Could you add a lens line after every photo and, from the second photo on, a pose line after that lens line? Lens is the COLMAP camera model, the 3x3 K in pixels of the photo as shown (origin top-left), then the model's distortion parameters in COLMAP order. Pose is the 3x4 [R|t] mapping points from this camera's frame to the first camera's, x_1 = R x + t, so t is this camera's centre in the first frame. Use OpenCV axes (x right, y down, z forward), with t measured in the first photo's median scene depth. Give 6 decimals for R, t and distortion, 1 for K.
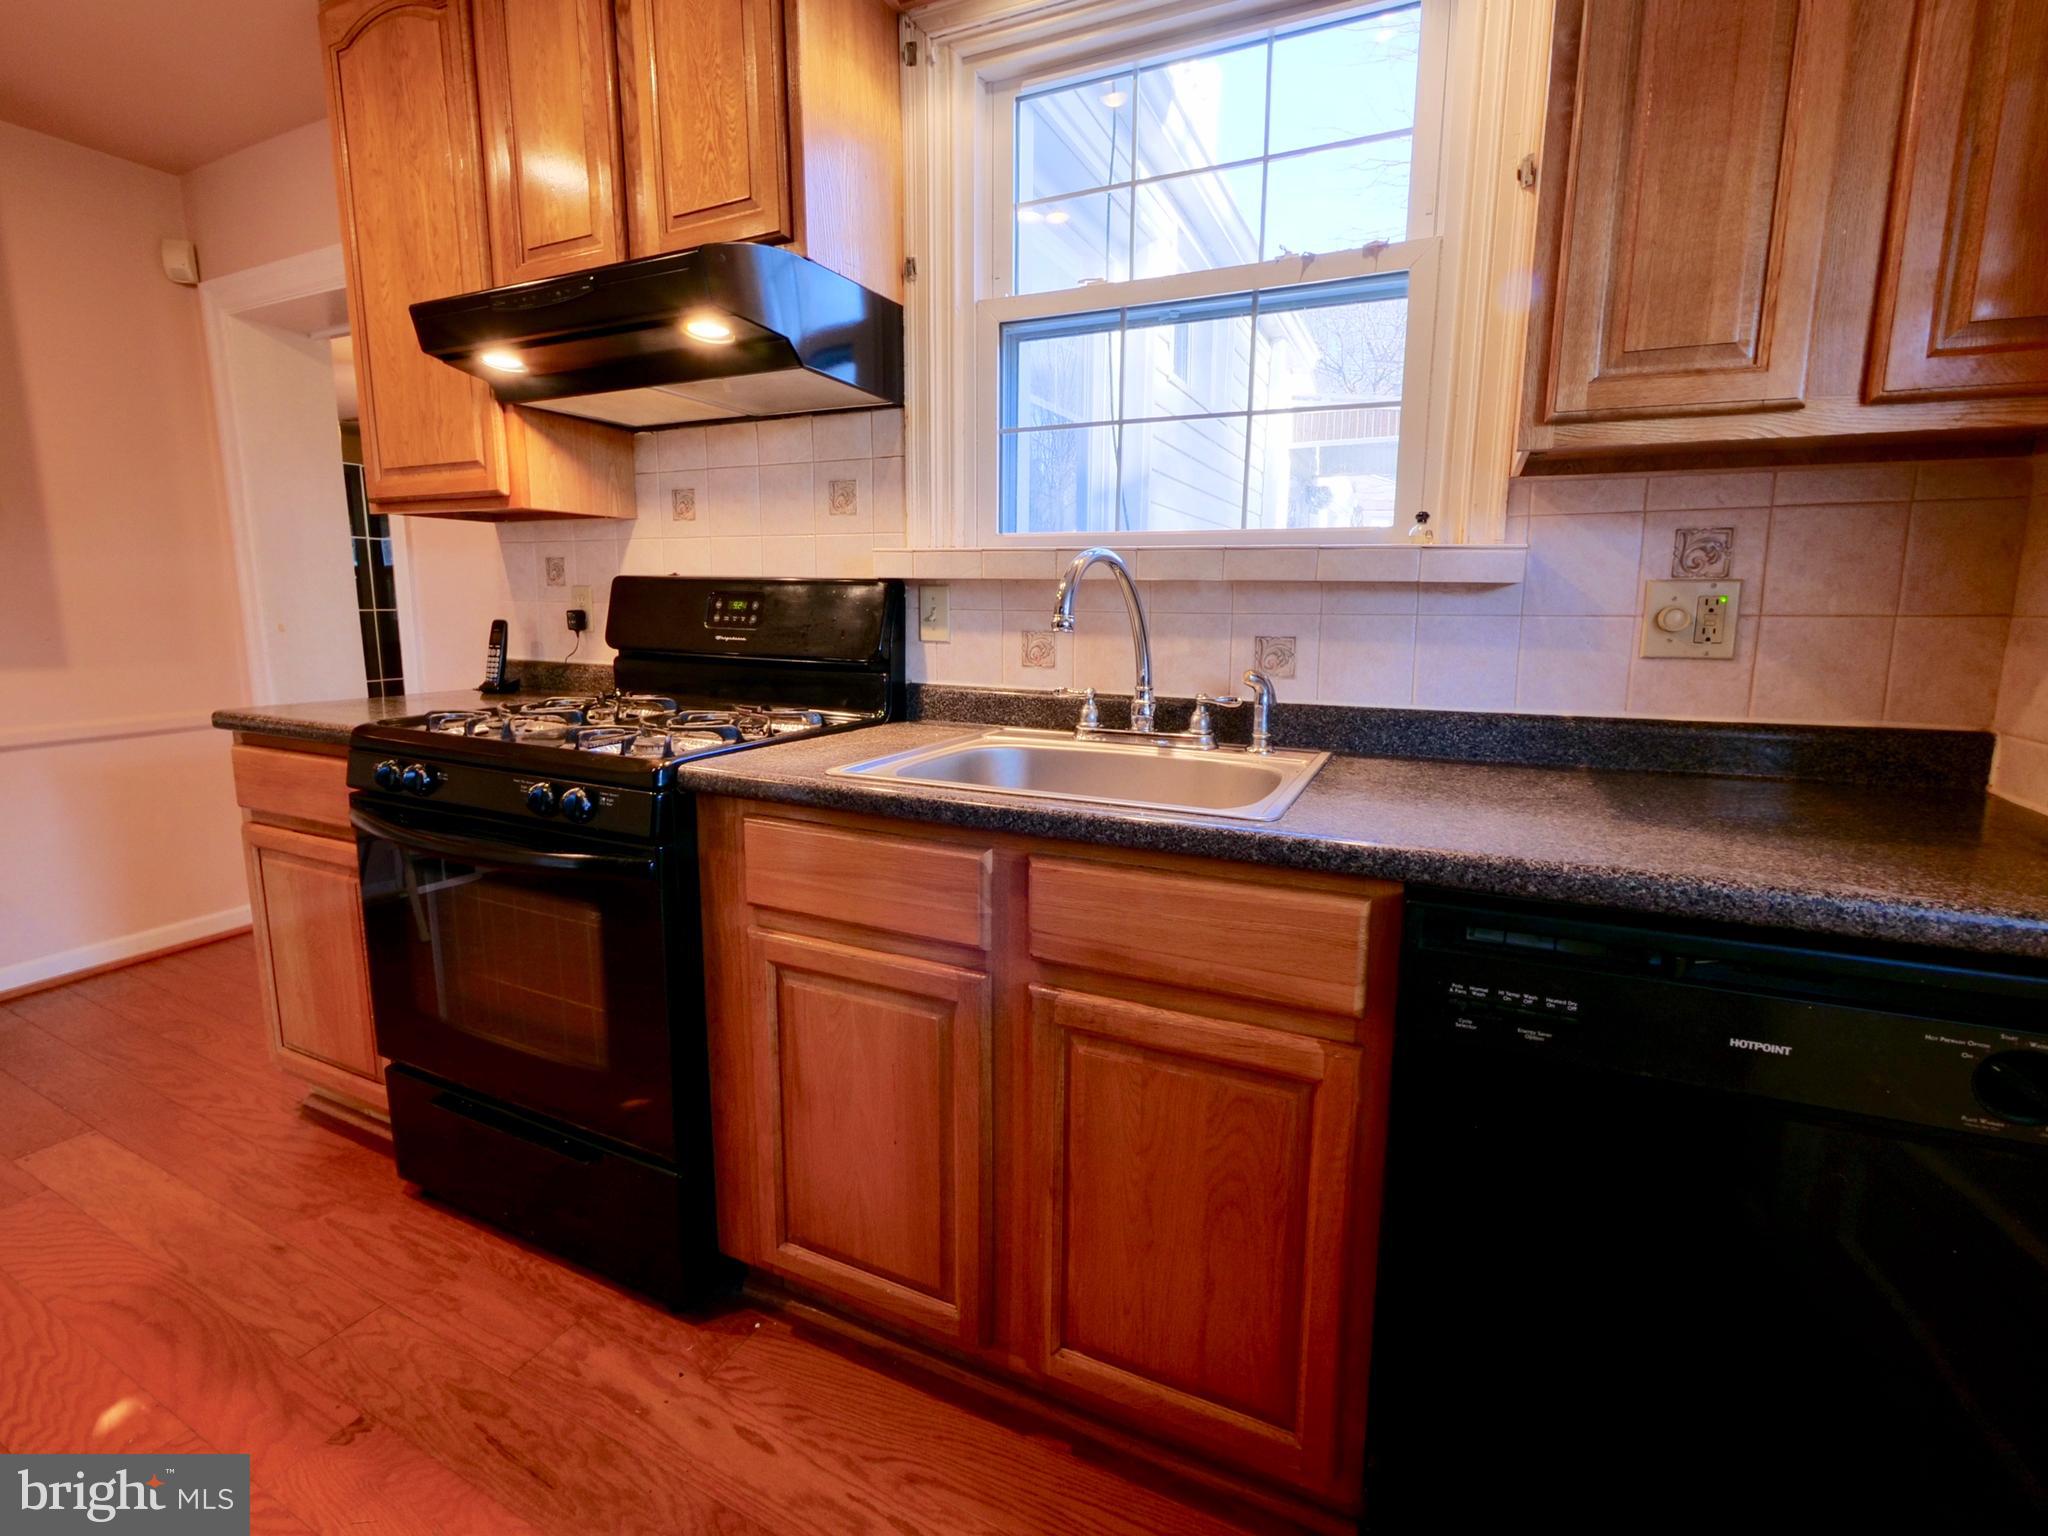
lens RADIAL K [[907.4, 0, 1045.9], [0, 907.4, 742.3], [0, 0, 1]] dist [-0.003216, -0.000295]
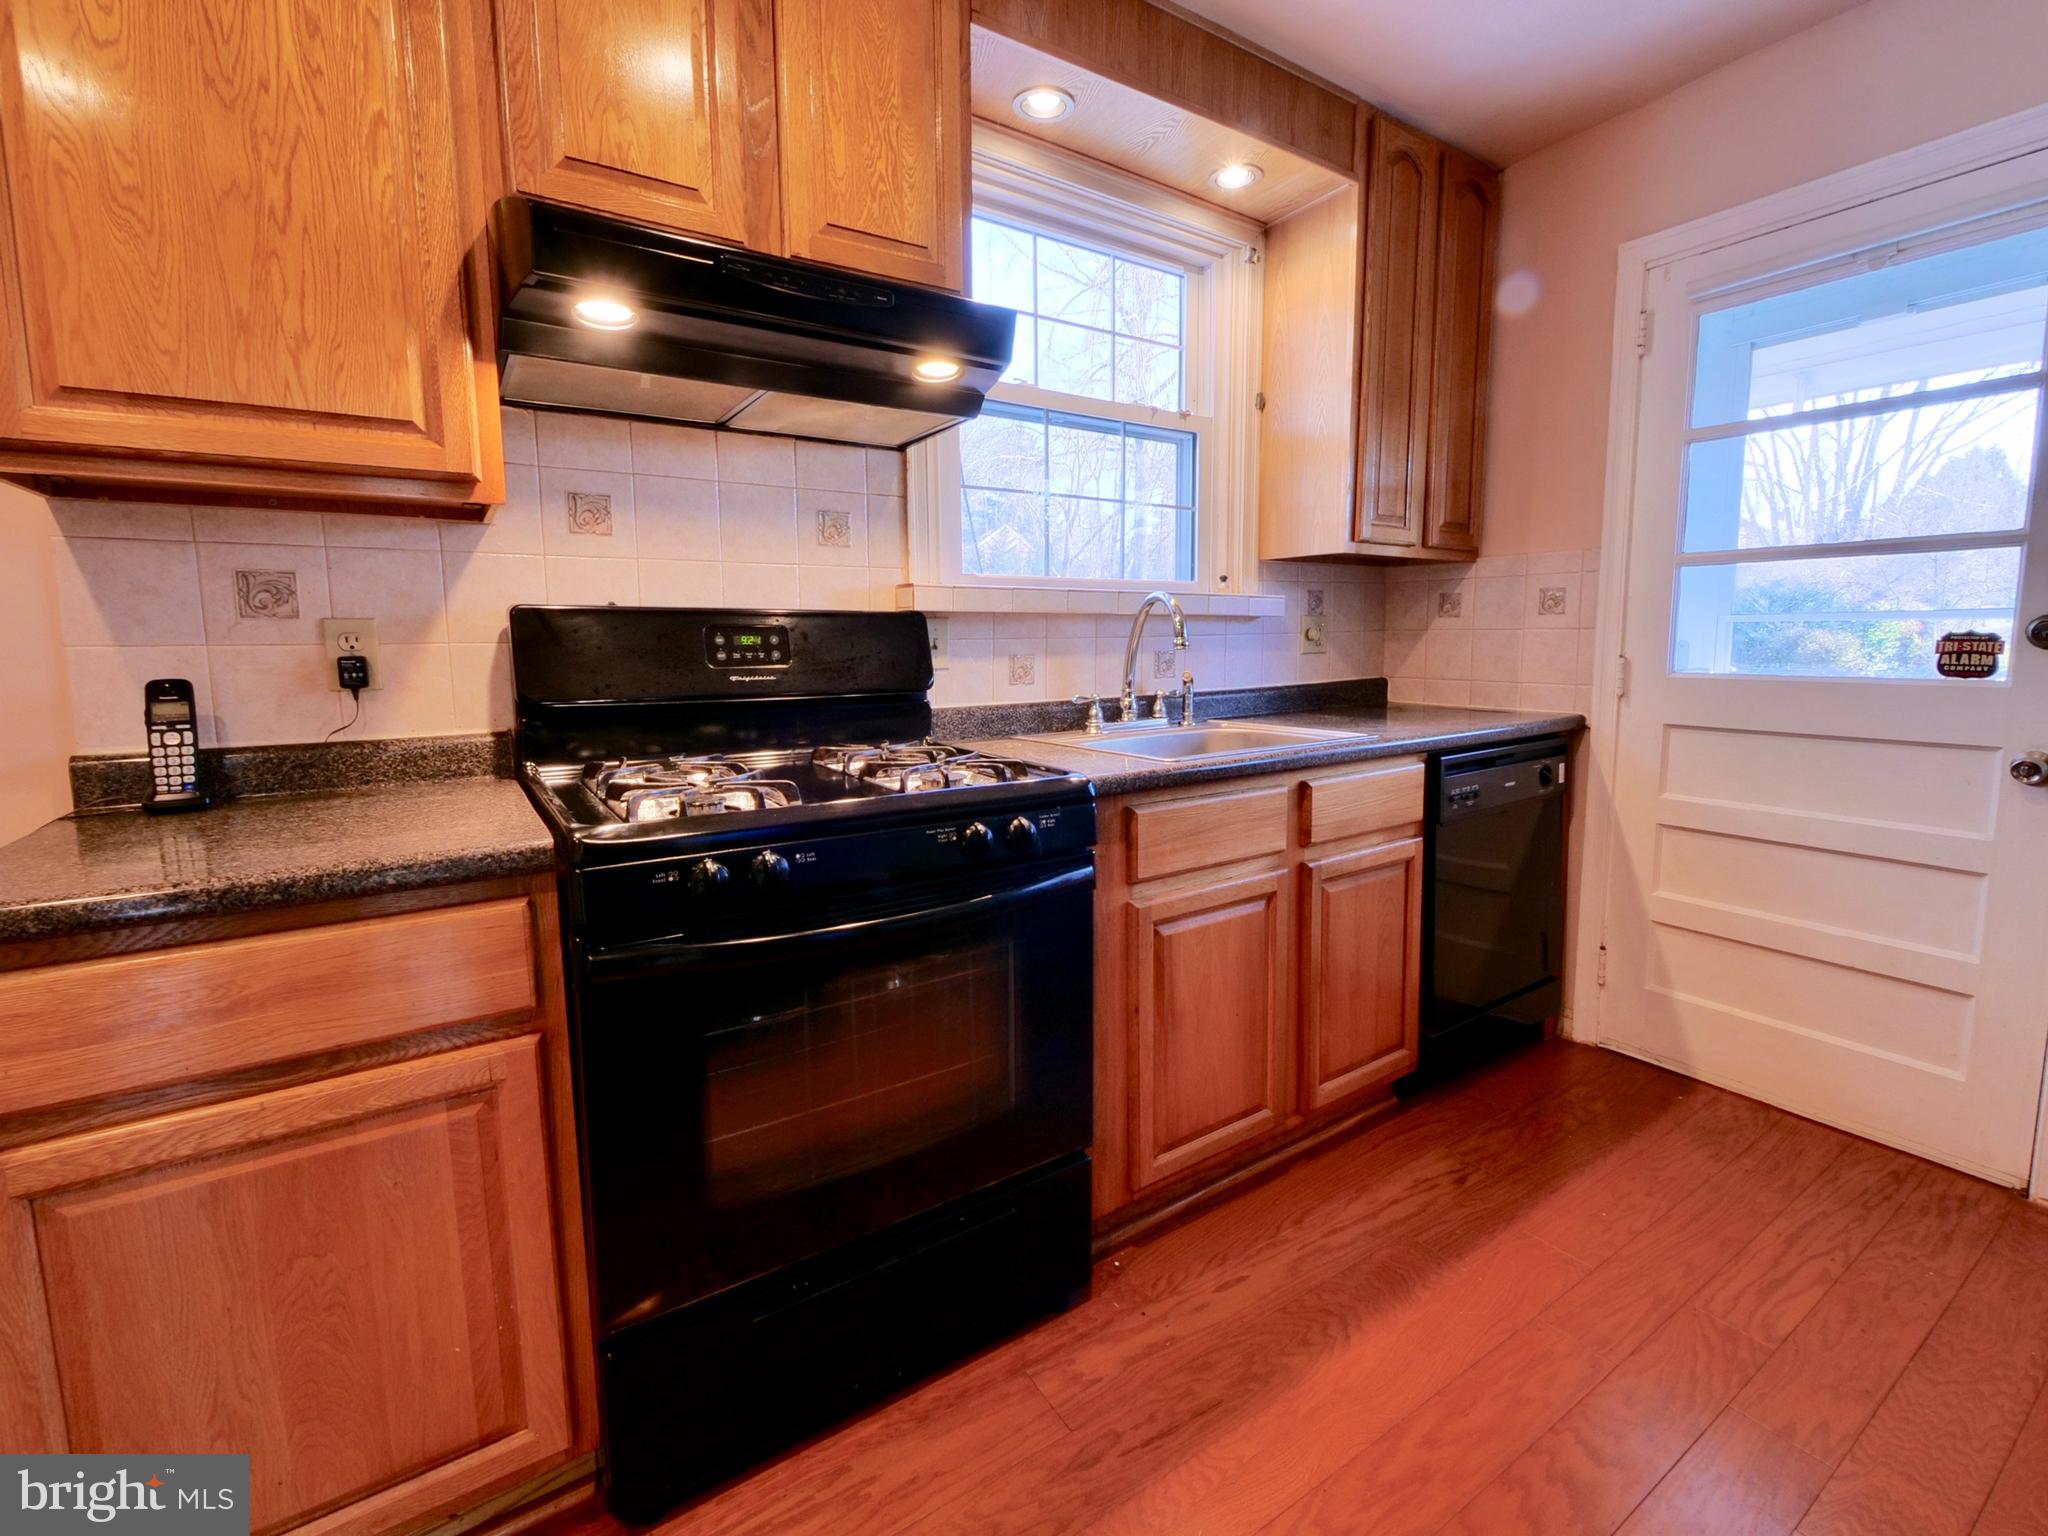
lens RADIAL K [[907.4, 0, 1045.9], [0, 907.4, 742.3], [0, 0, 1]] dist [-0.003216, -0.000295]
pose [[0.512318, -0.116024, 0.850922, -1.076110], [0.147883, 0.987950, 0.045671, -0.058636], [-0.845968, 0.102439, 0.523302, 0.352808]]
